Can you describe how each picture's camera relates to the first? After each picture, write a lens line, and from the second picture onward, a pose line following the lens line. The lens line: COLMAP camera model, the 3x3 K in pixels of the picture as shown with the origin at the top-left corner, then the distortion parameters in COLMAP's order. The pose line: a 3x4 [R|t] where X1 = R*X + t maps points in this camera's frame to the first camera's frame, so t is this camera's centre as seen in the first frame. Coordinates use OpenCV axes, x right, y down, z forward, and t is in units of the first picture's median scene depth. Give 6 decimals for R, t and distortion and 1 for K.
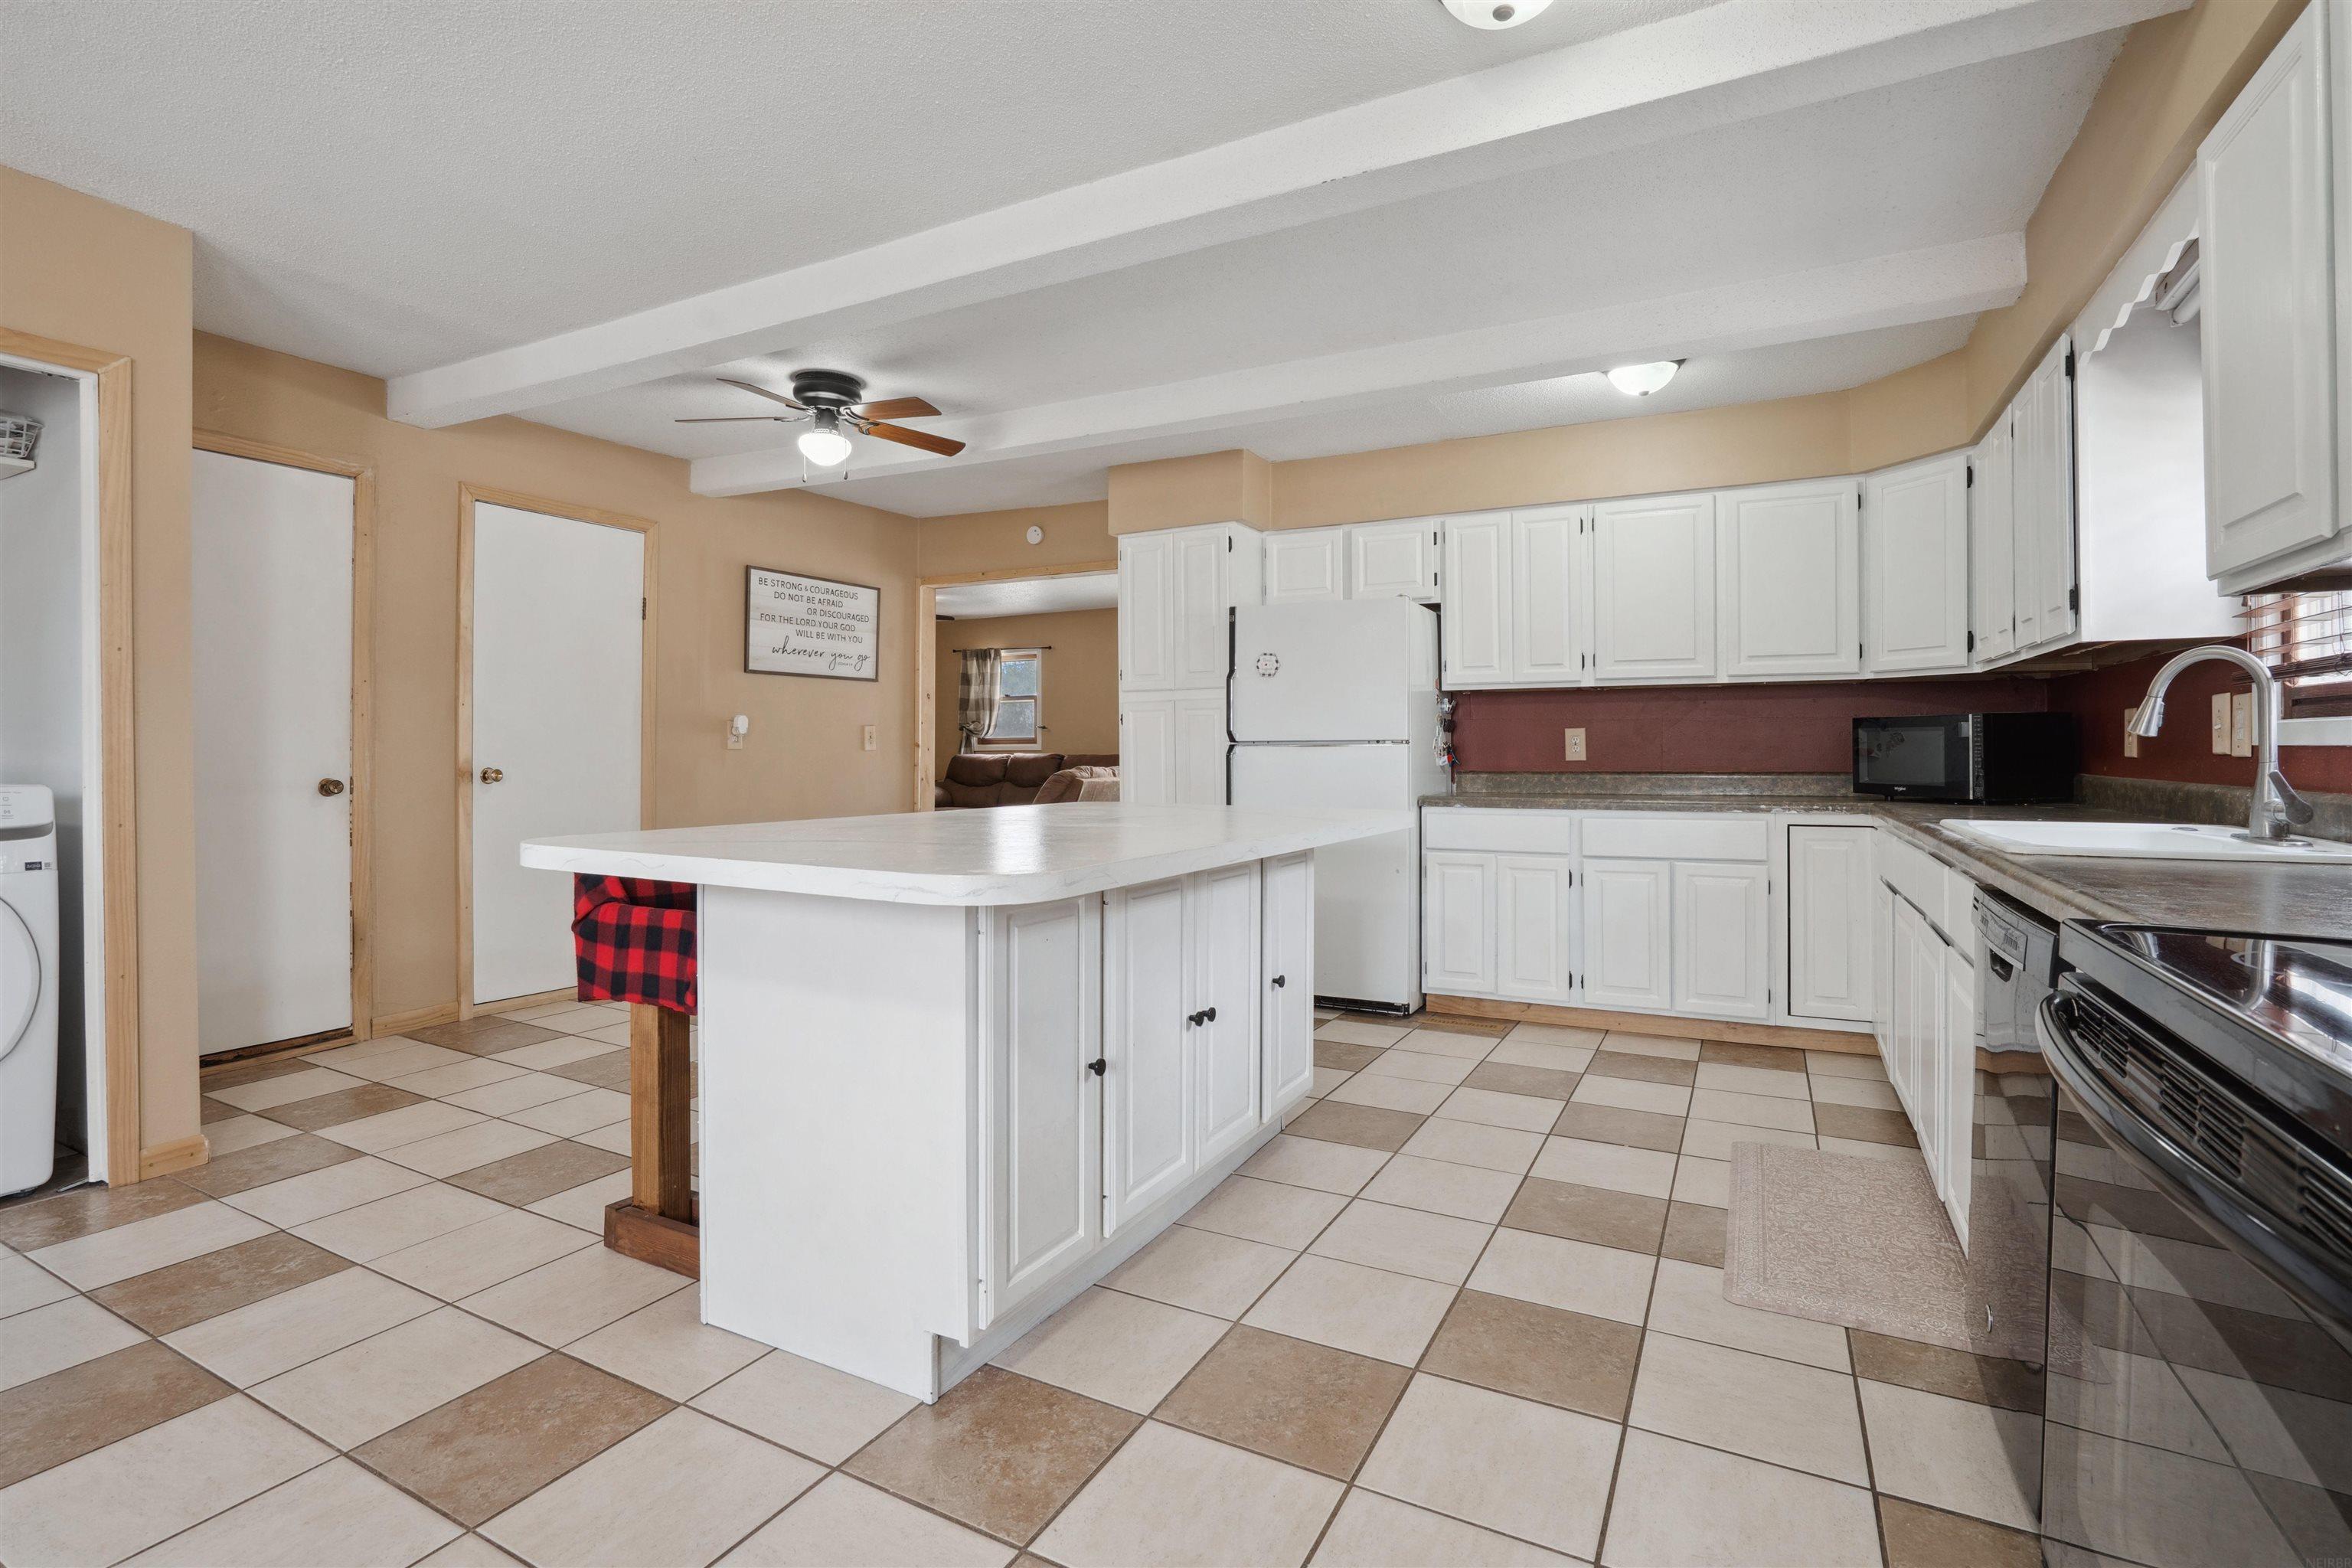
lens RADIAL K [[1112.3, 0, 1167.3], [0, 1112.3, 747.3], [0, 0, 1]] dist [-0.059834, 0.025099]
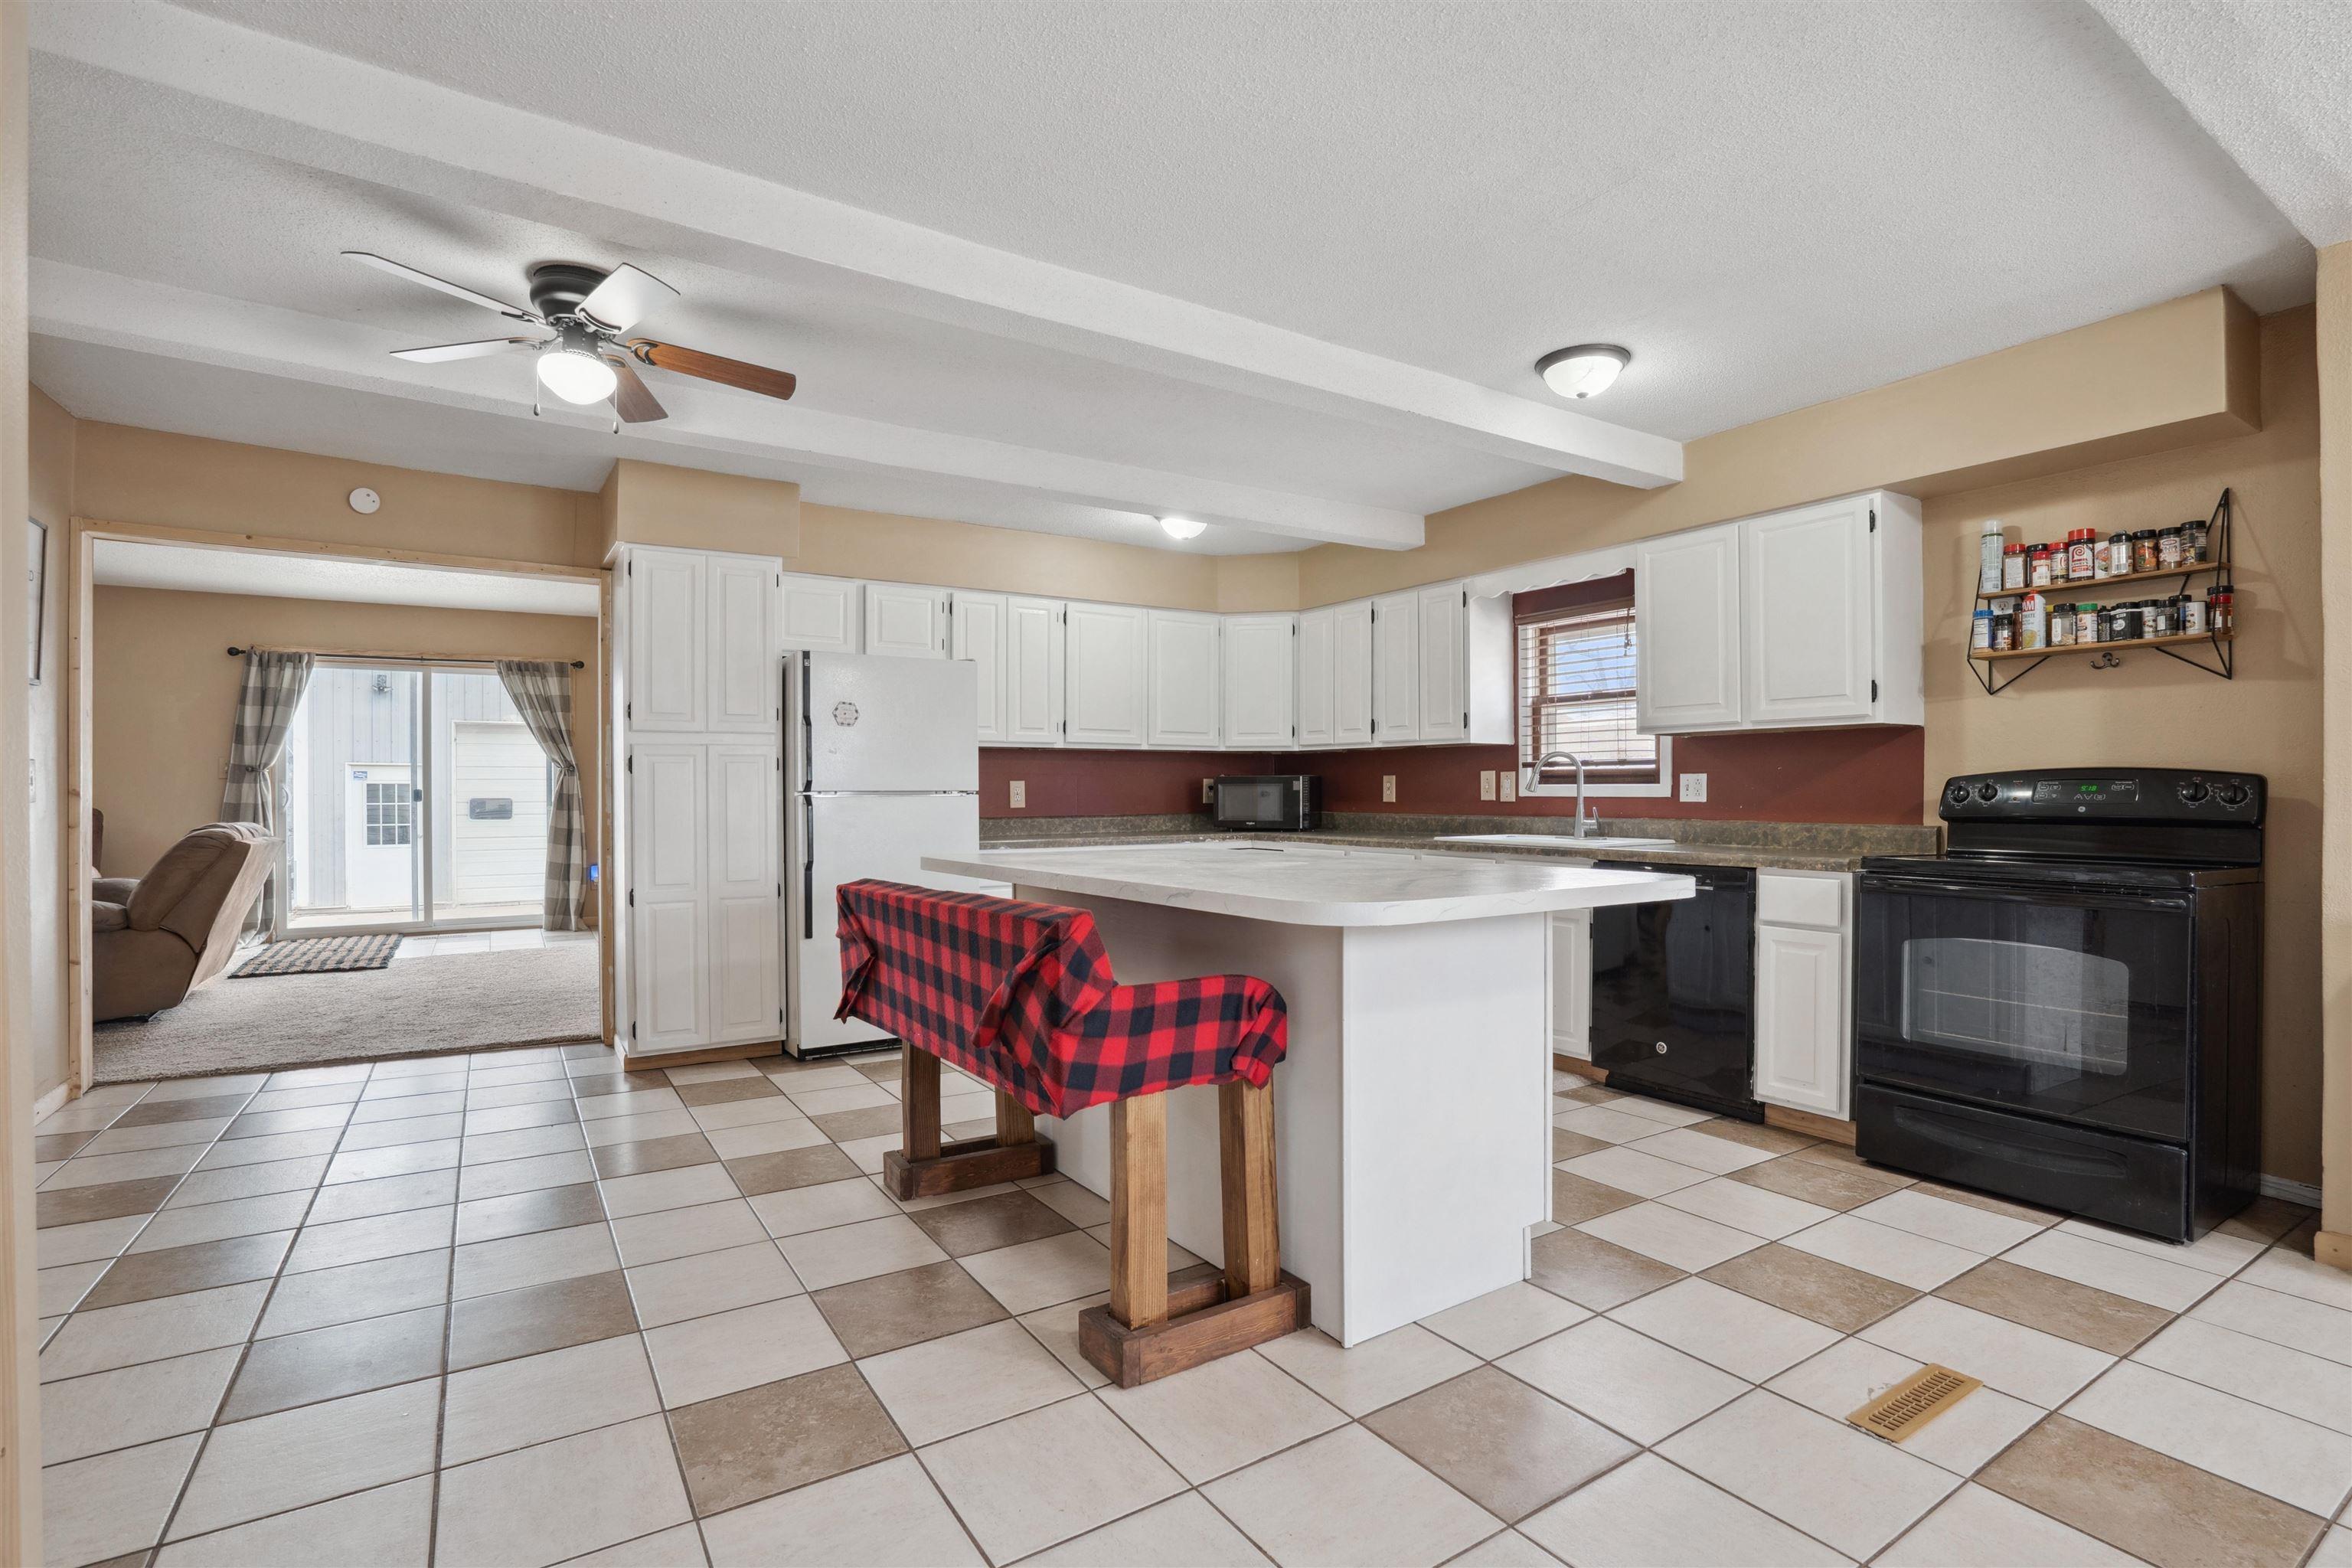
lens RADIAL K [[1102.9, 0, 1178.1], [0, 1102.9, 787.8], [0, 0, 1]] dist [-0.059297, 0.025153]
pose [[0.484130, 0.004181, 0.874986, -0.574251], [-0.000377, 0.999989, -0.004569, -0.003914], [-0.874996, 0.001882, 0.484126, 0.253779]]
